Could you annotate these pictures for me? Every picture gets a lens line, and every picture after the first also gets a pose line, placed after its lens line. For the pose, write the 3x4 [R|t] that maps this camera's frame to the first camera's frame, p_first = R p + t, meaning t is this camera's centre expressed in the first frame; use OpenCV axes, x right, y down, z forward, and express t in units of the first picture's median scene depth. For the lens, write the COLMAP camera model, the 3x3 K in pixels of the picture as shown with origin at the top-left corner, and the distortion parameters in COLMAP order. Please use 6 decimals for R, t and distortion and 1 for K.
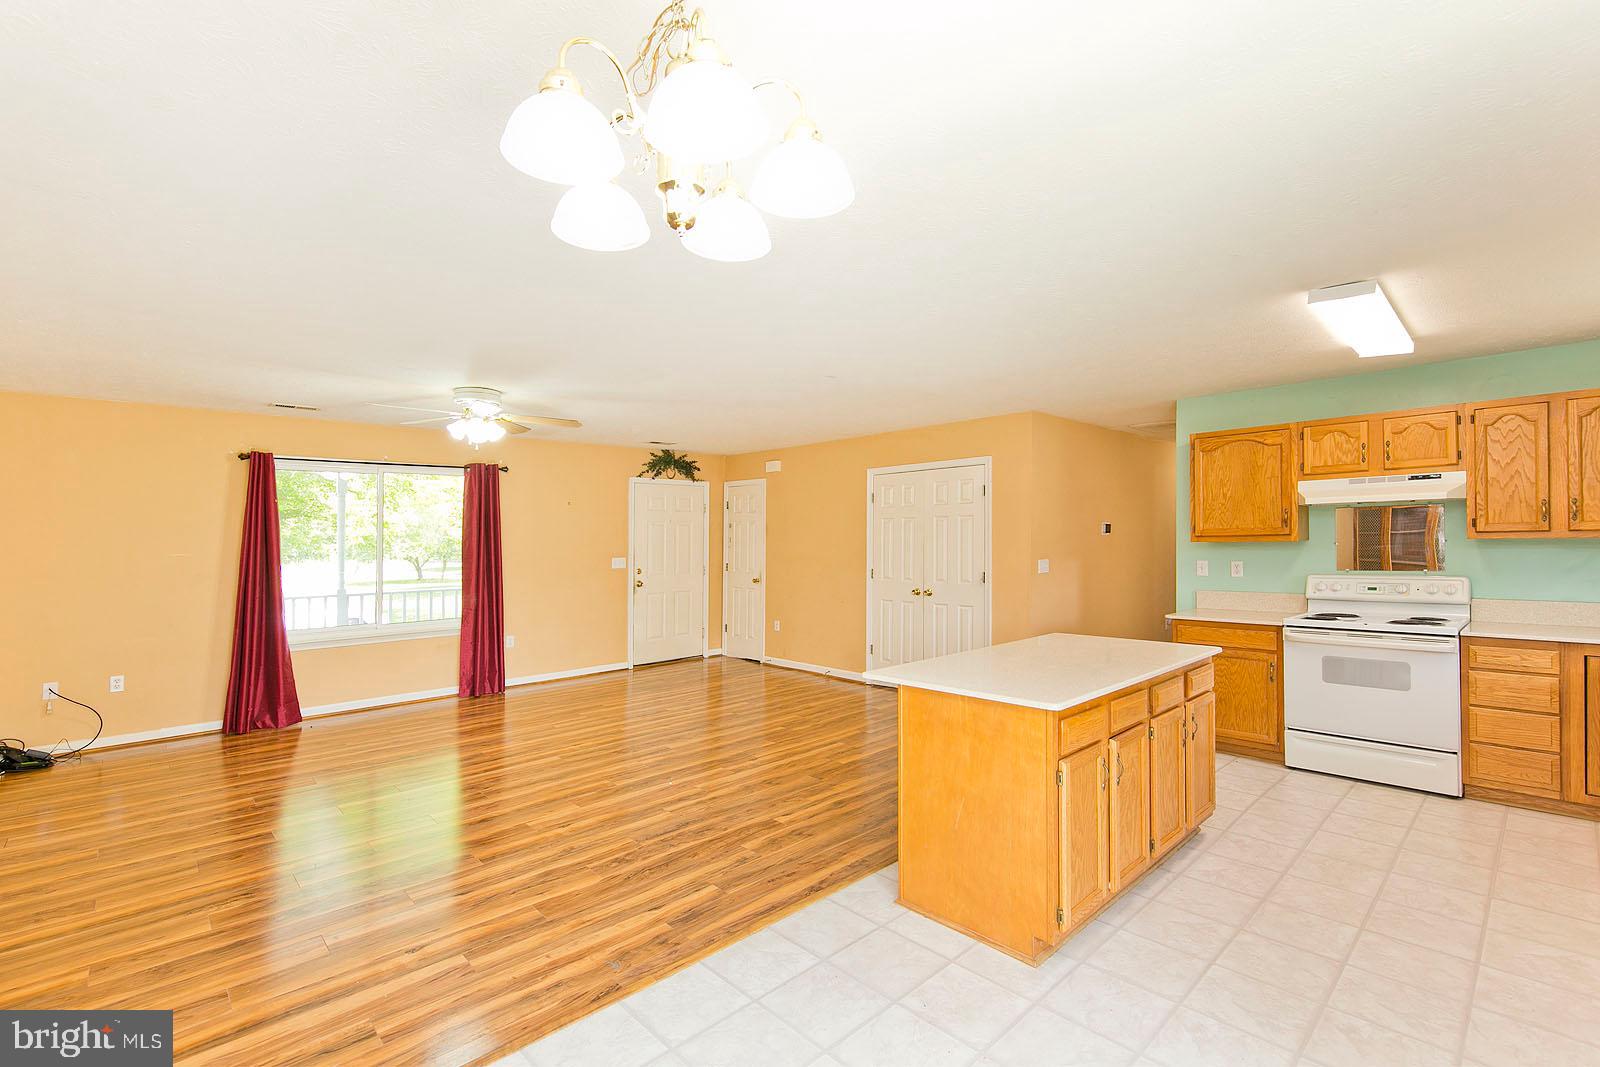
lens RADIAL K [[725.0, 0, 805.6], [0, 725.0, 519.1], [0, 0, 1]] dist [0.002610, -0.001353]
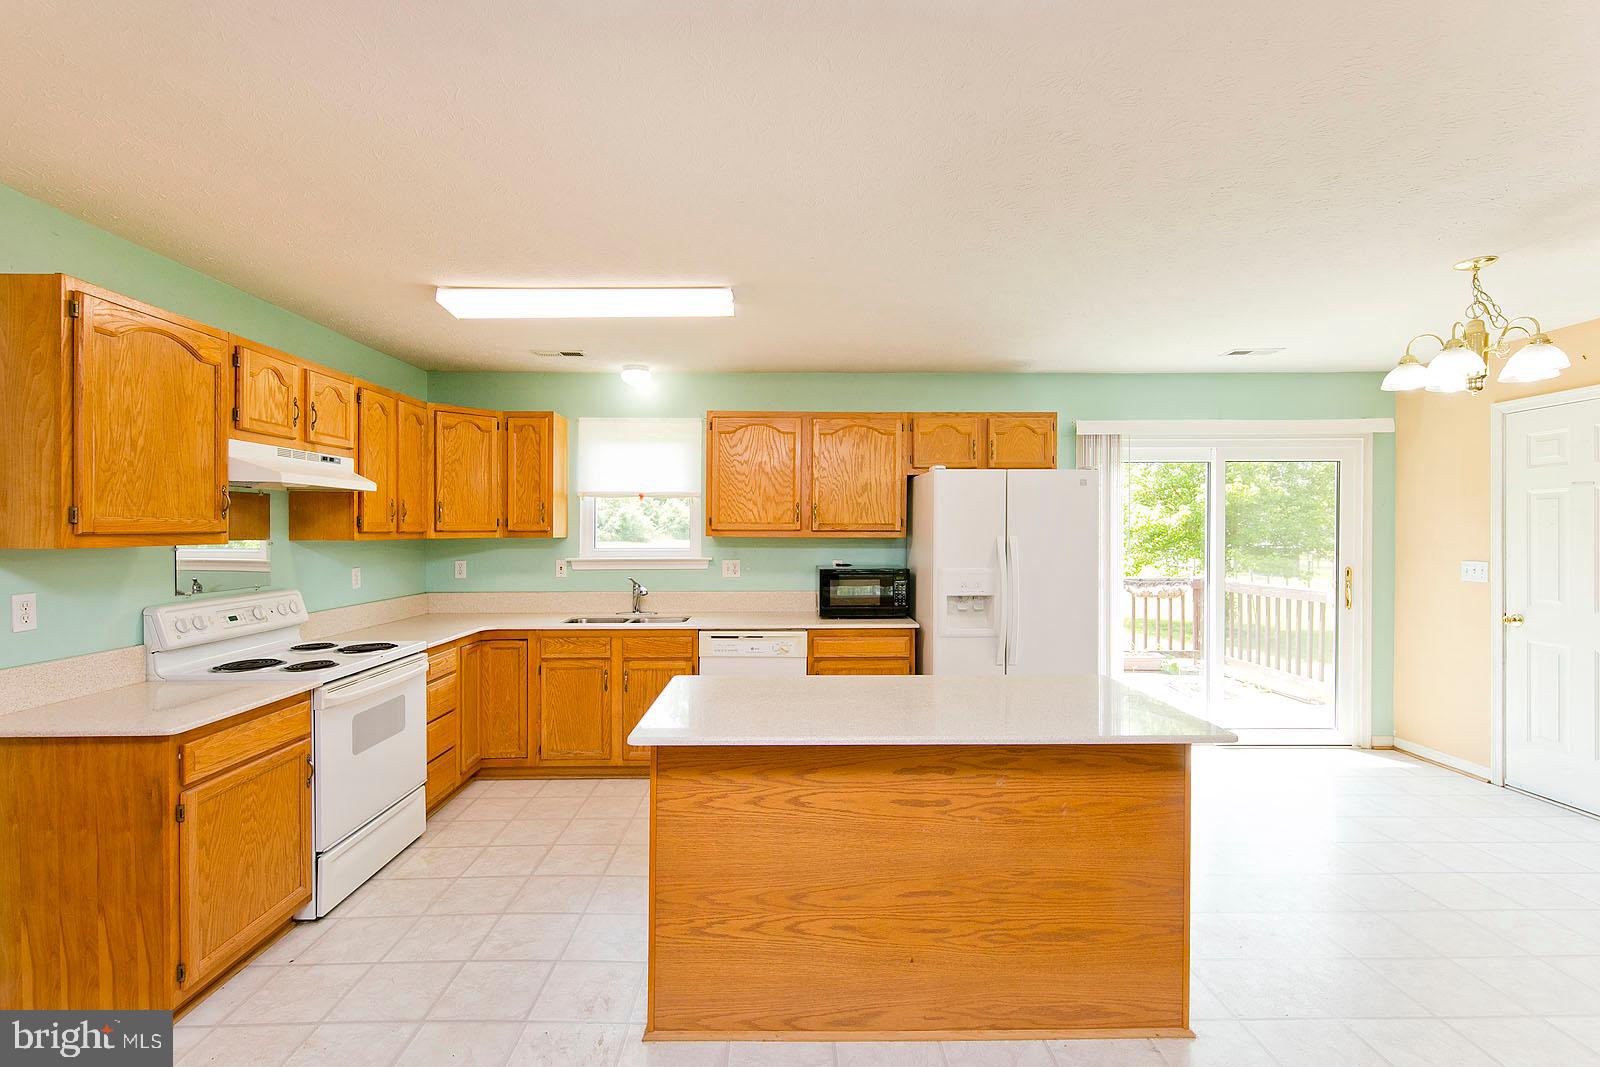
lens RADIAL K [[731.0, 0, 796.9], [0, 731.0, 547.0], [0, 0, 1]] dist [-0.001366, 0.000046]
pose [[-0.738777, 0.000164, 0.673950, -0.022605], [-0.011695, 0.999846, -0.013064, 0.023905], [-0.673848, -0.017533, -0.738662, 0.753618]]
